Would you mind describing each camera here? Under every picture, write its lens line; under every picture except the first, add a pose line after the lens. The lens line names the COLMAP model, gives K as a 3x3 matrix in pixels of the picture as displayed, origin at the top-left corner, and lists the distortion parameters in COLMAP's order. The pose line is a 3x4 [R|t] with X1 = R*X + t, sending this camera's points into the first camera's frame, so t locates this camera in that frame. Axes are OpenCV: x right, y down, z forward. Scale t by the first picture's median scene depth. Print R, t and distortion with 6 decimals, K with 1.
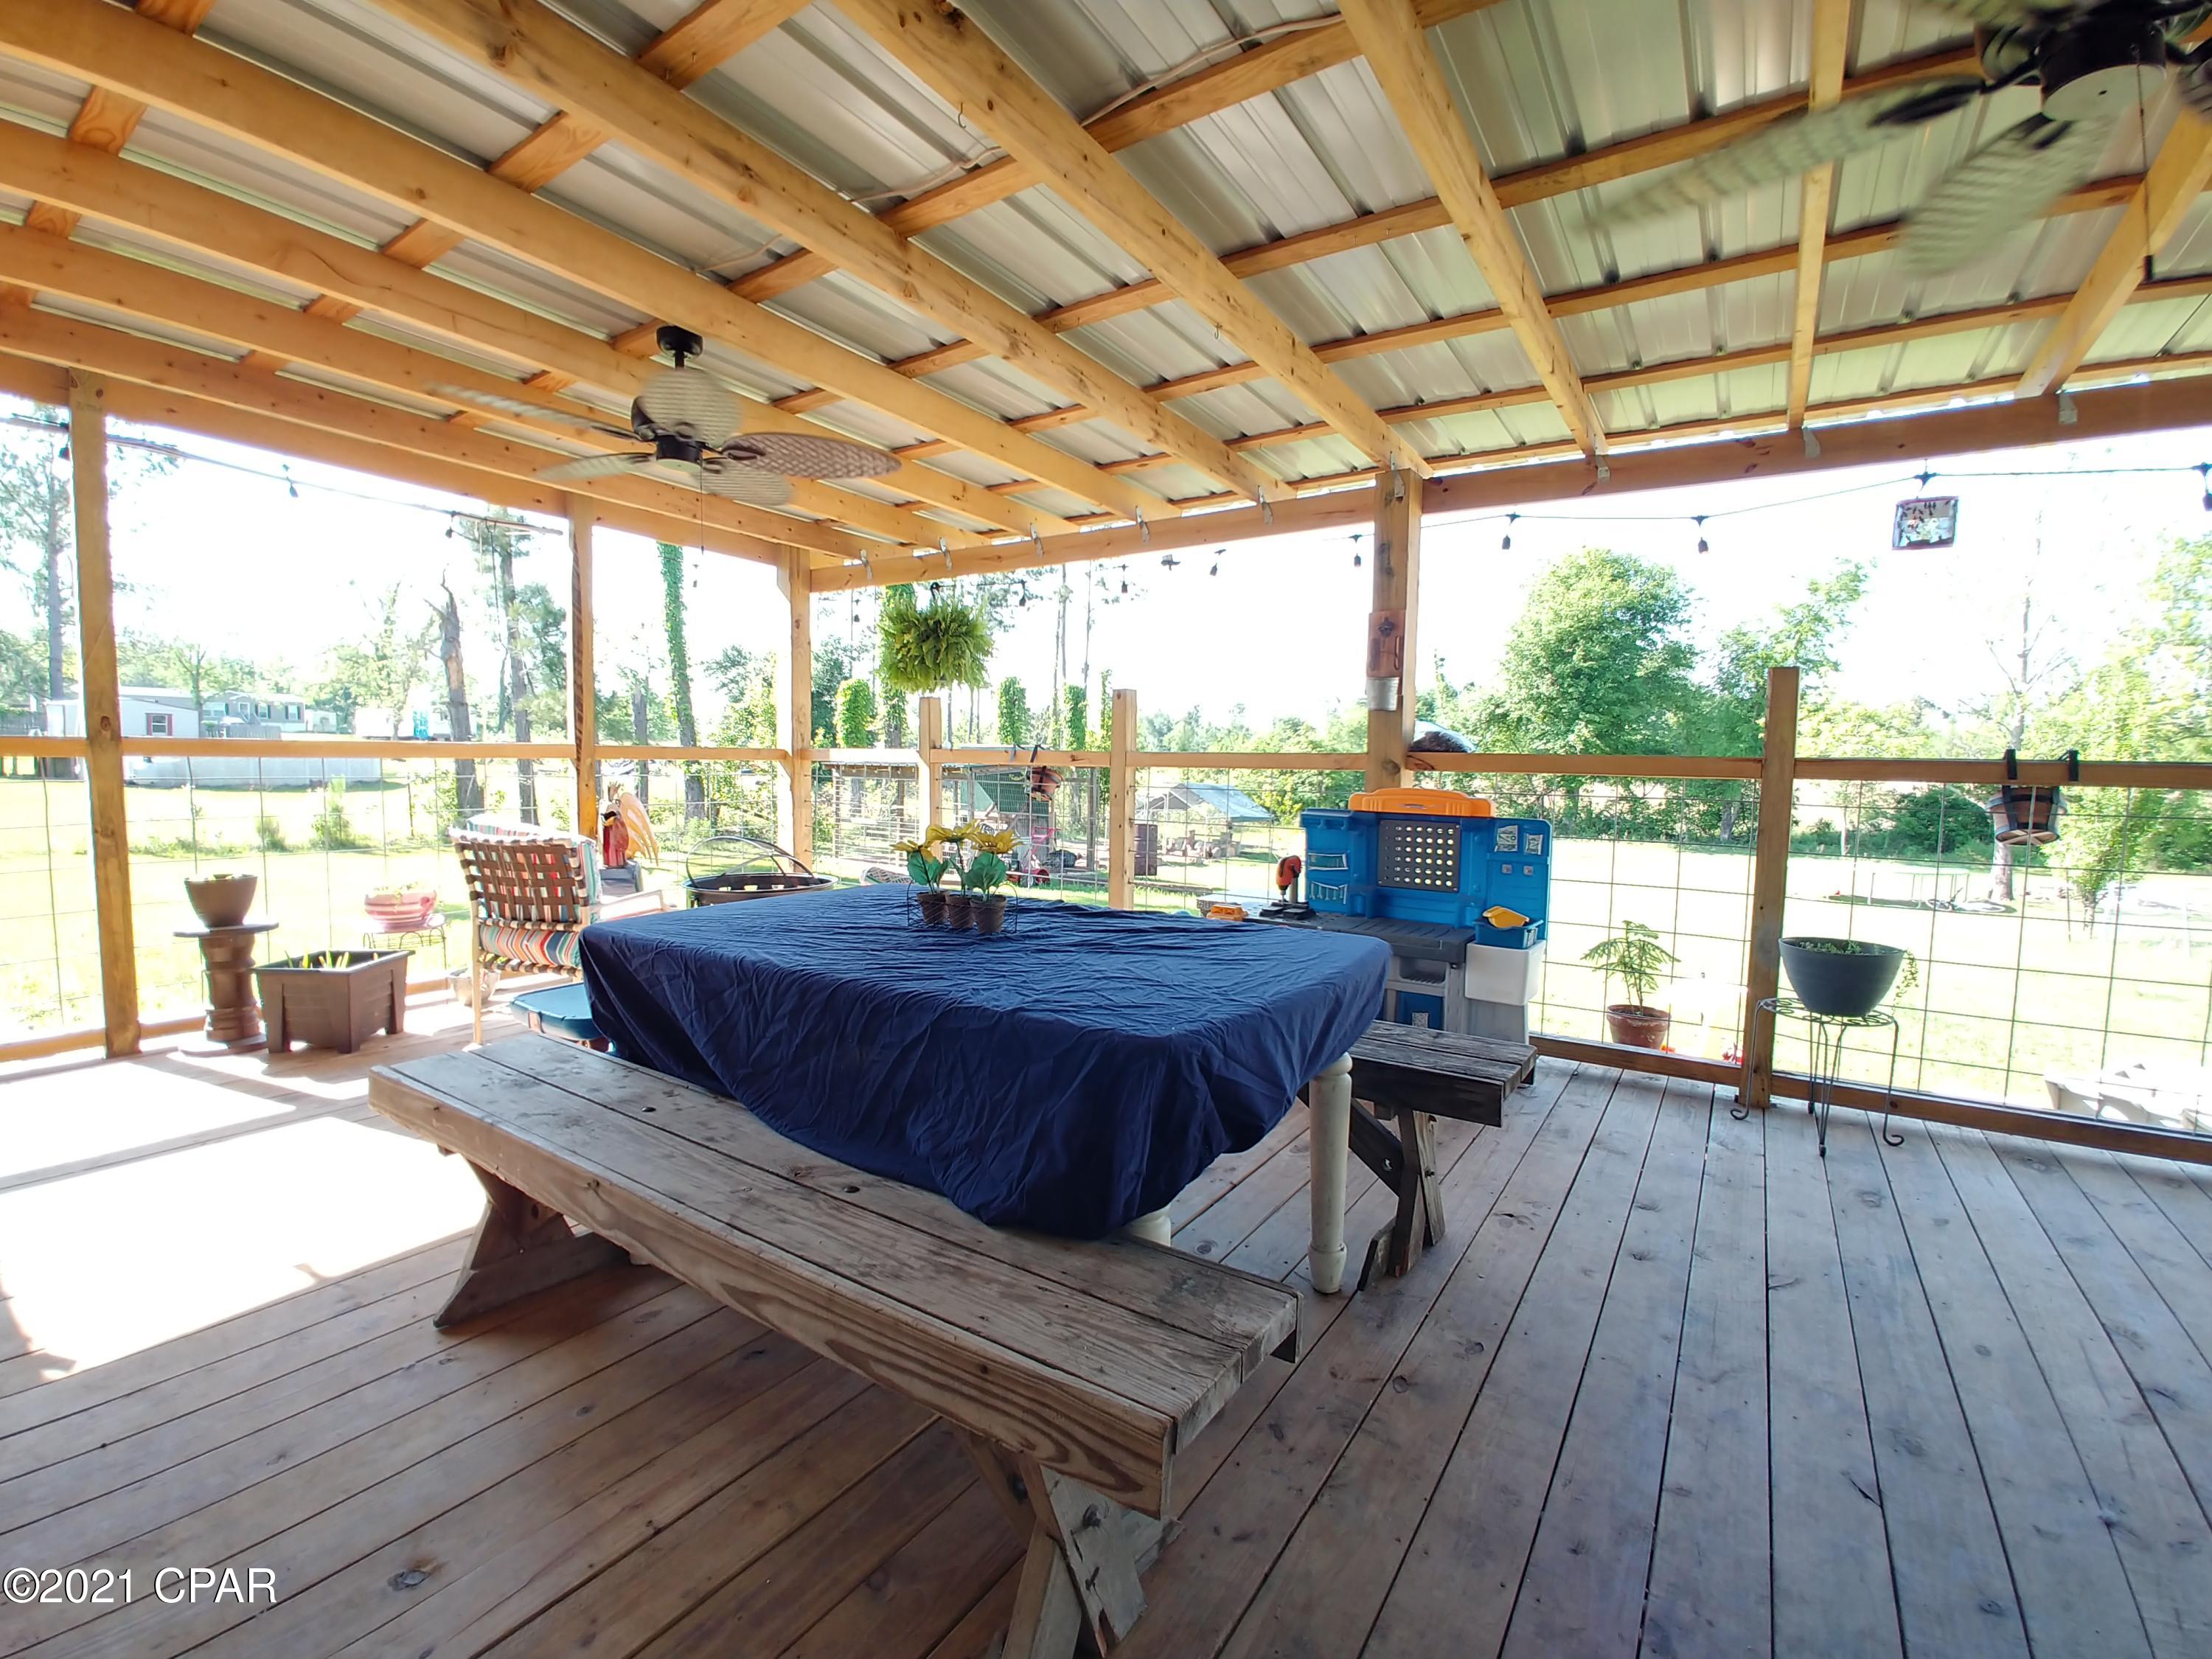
lens RADIAL K [[972.8, 0, 1103.2], [0, 972.8, 831.9], [0, 0, 1]] dist [-0.040565, 0.009955]
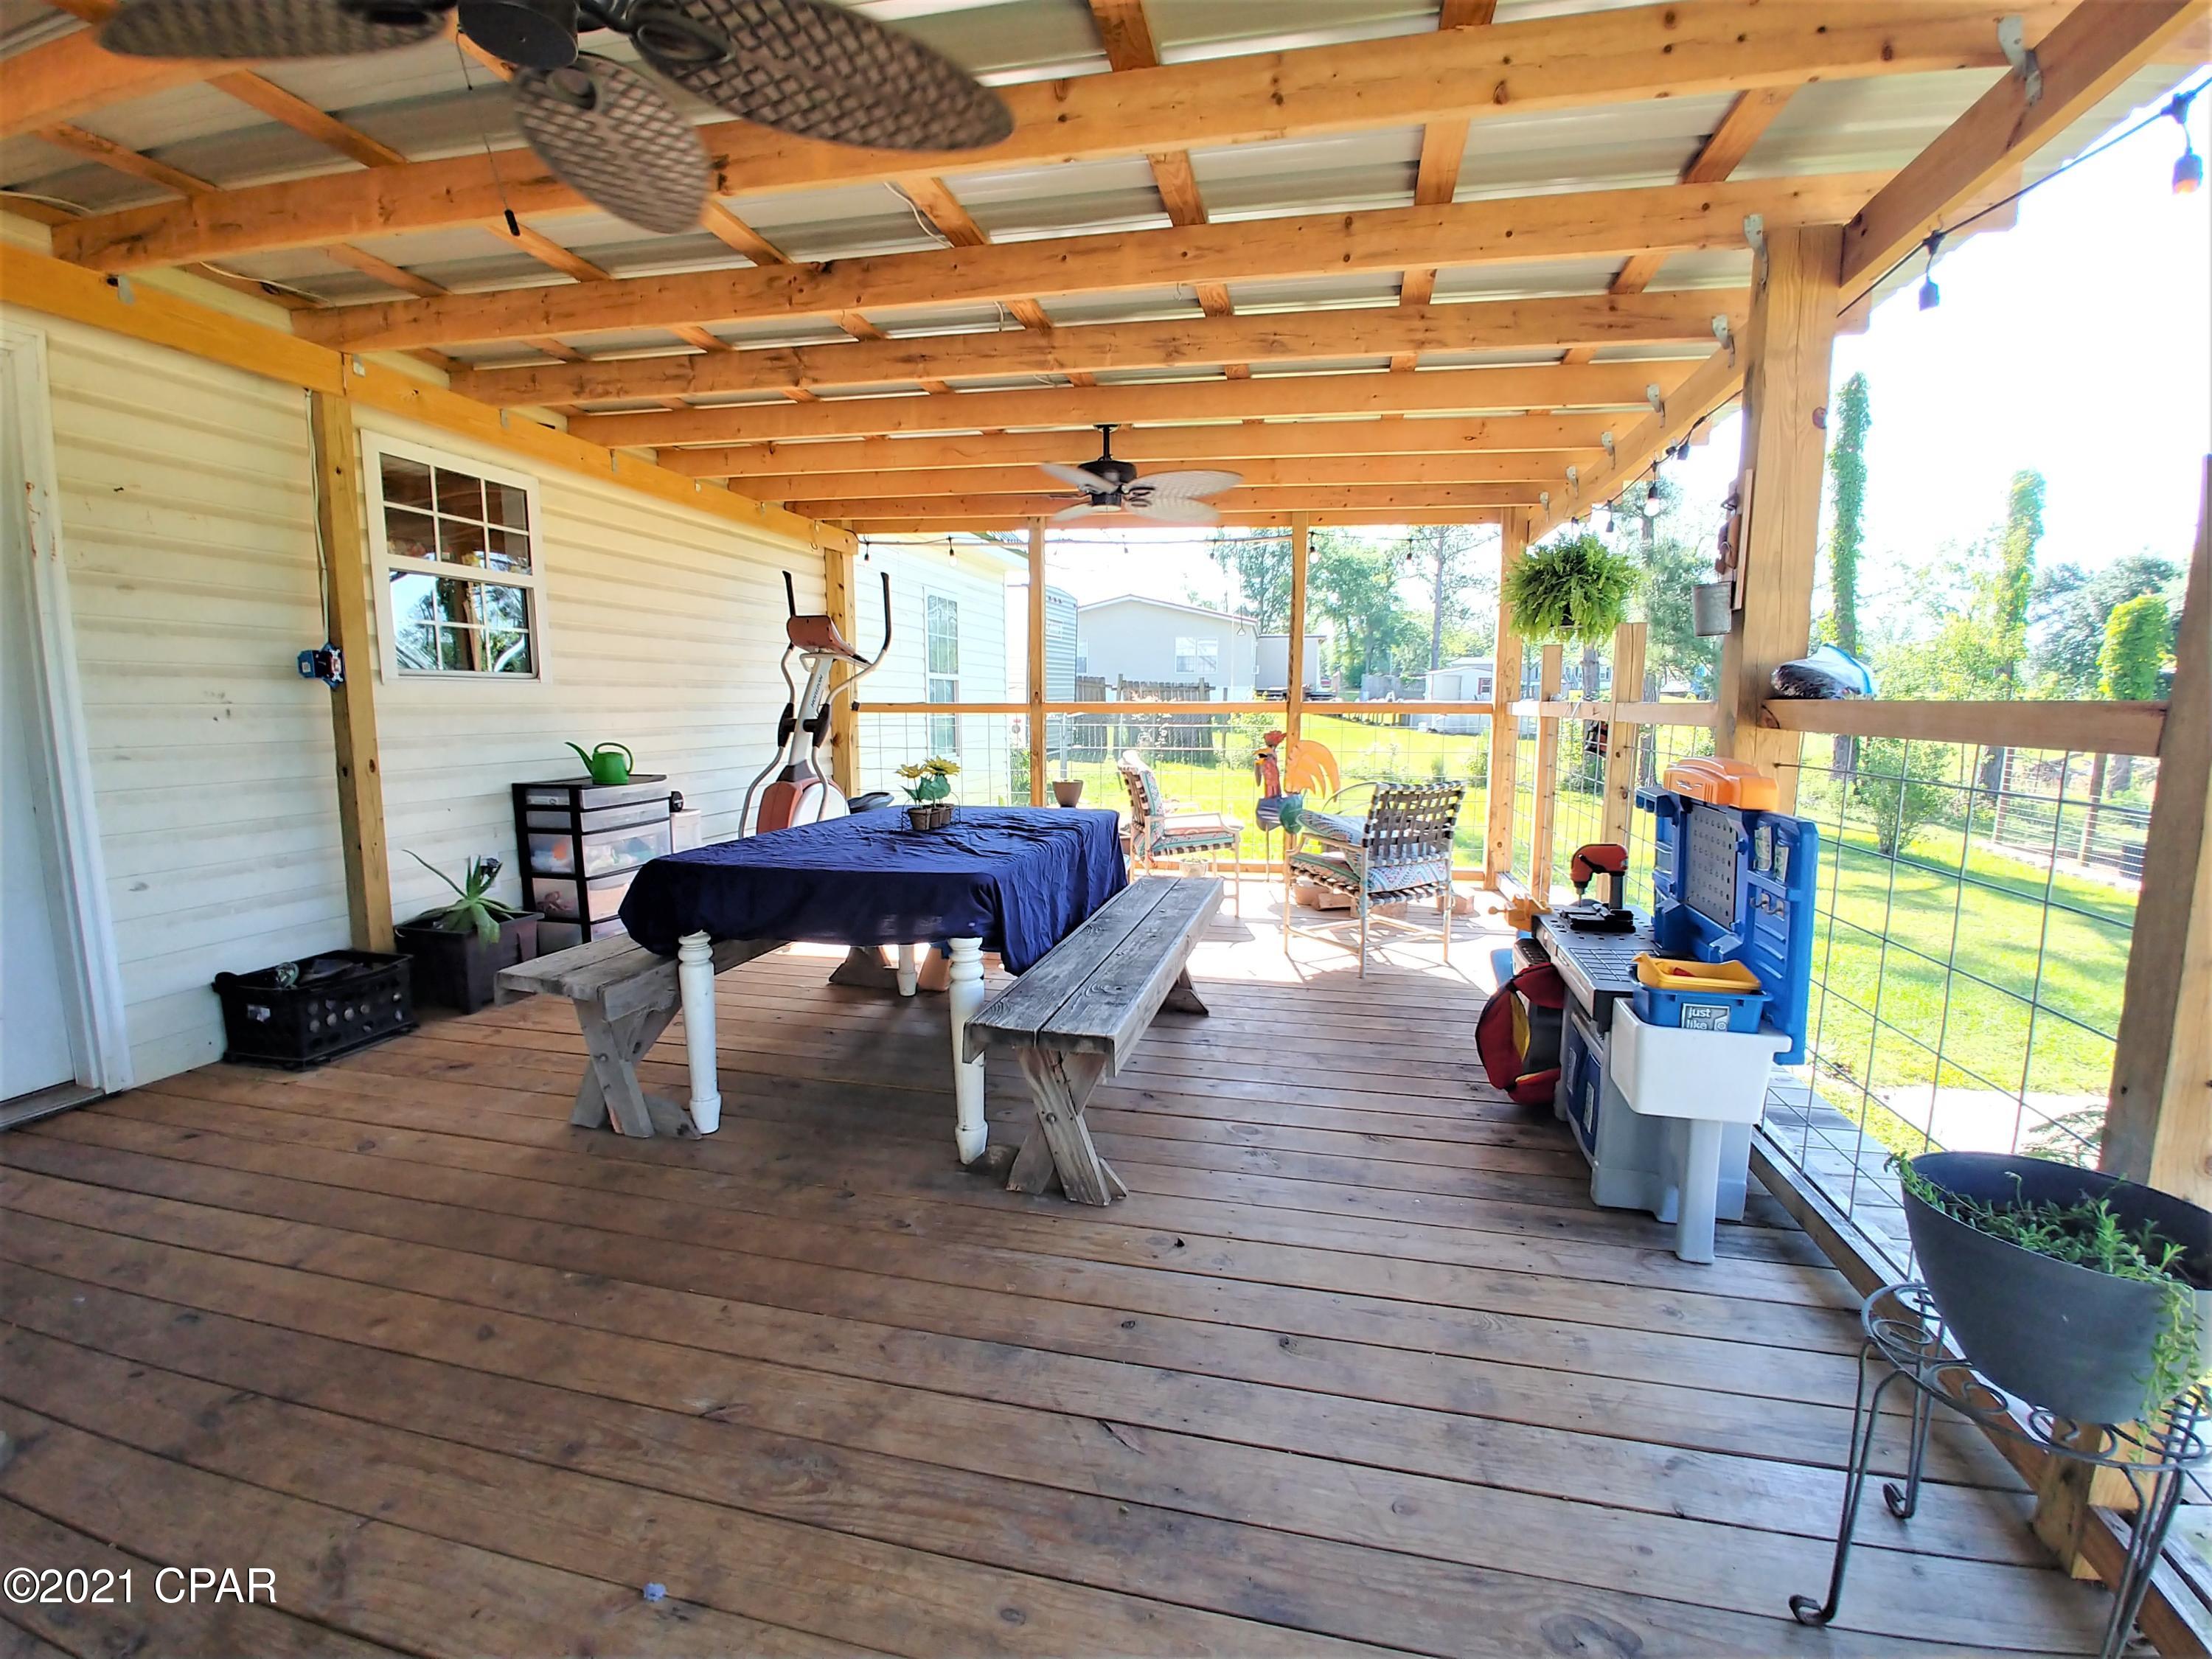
lens RADIAL K [[972.8, 0, 1103.2], [0, 972.8, 831.9], [0, 0, 1]] dist [-0.040565, 0.009955]
pose [[0.348573, 0.111011, -0.930684, 0.894937], [-0.066289, 0.993395, 0.093663, -0.034595], [0.934934, 0.029046, 0.353630, 0.471584]]
